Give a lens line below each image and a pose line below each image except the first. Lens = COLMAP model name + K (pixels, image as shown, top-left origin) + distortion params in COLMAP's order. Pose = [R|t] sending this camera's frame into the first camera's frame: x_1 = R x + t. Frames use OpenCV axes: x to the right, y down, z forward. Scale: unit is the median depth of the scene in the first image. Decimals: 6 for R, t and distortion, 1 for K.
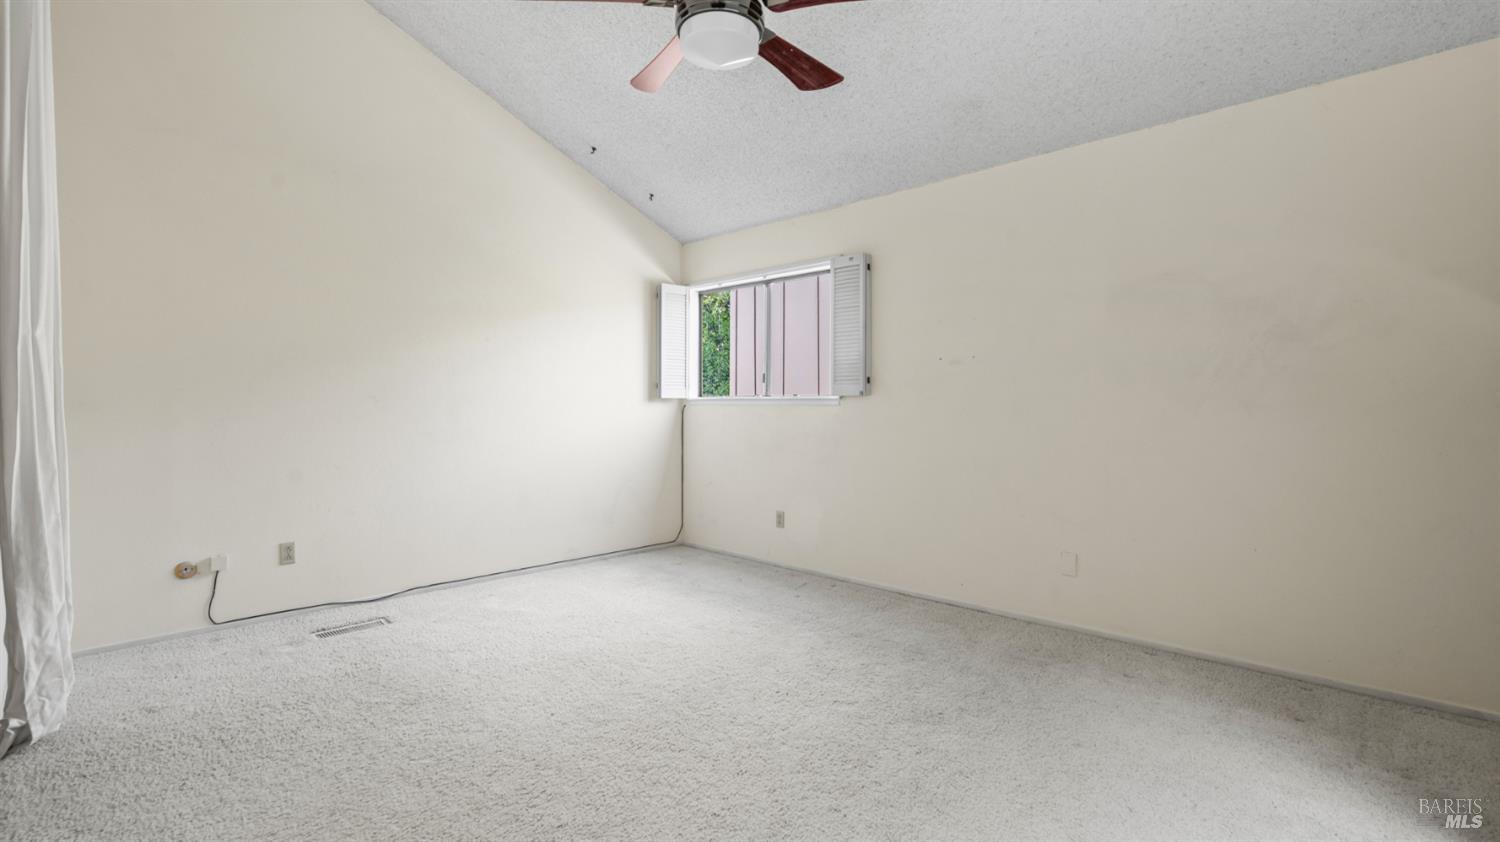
lens RADIAL K [[681.7, 0, 747.9], [0, 681.7, 414.9], [0, 0, 1]] dist [-0.006124, 0.003634]
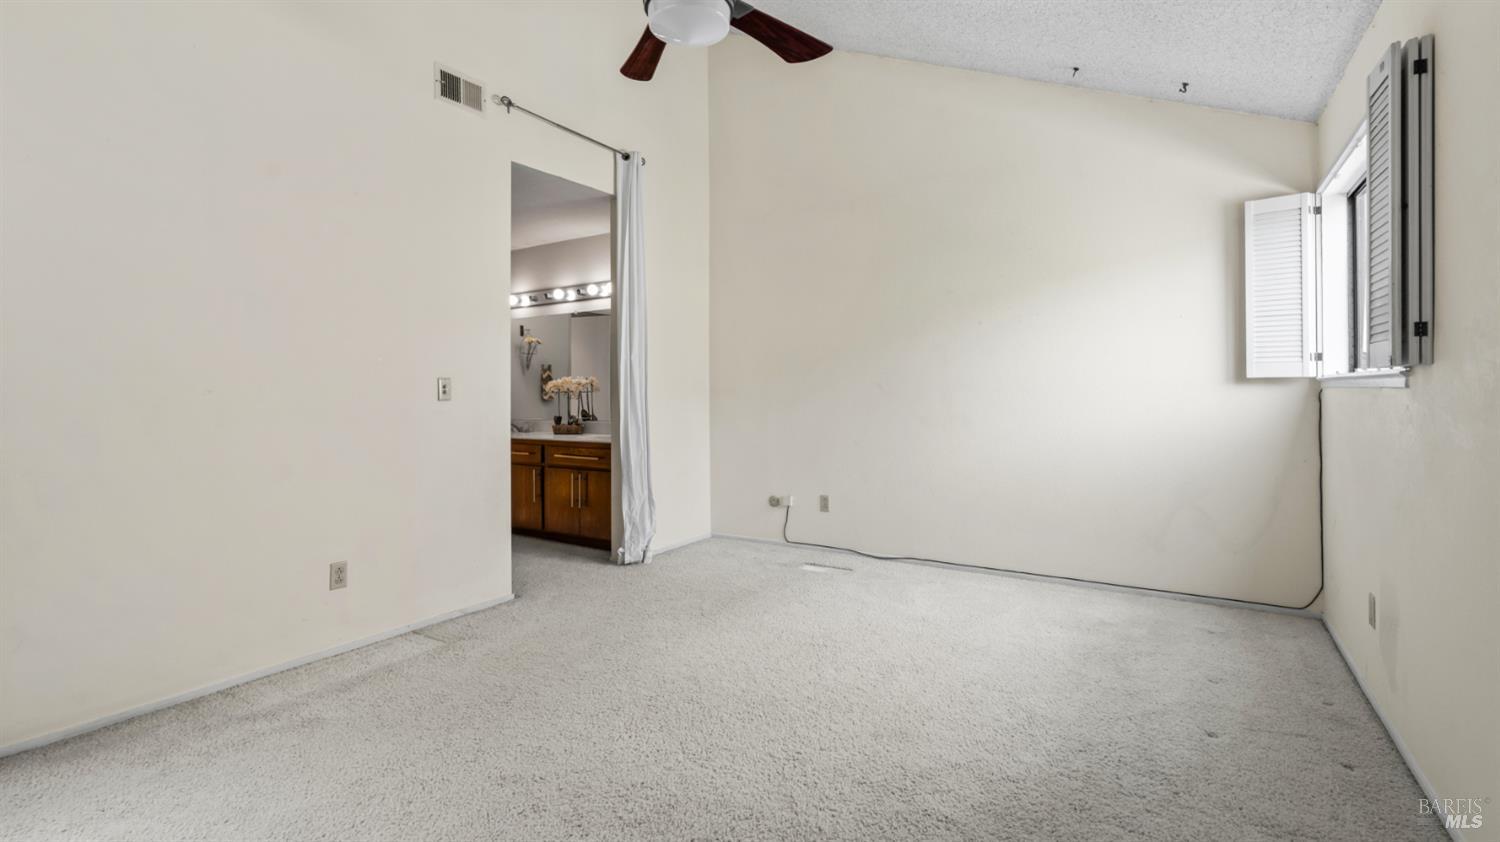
lens RADIAL K [[681.7, 0, 738.8], [0, 681.7, 397.9], [0, 0, 1]] dist [-0.006124, 0.003634]
pose [[0.200345, 0.005642, -0.979709, 0.621700], [-0.007220, 0.999965, 0.004282, -0.007577], [0.979699, 0.006216, 0.200379, 0.594365]]
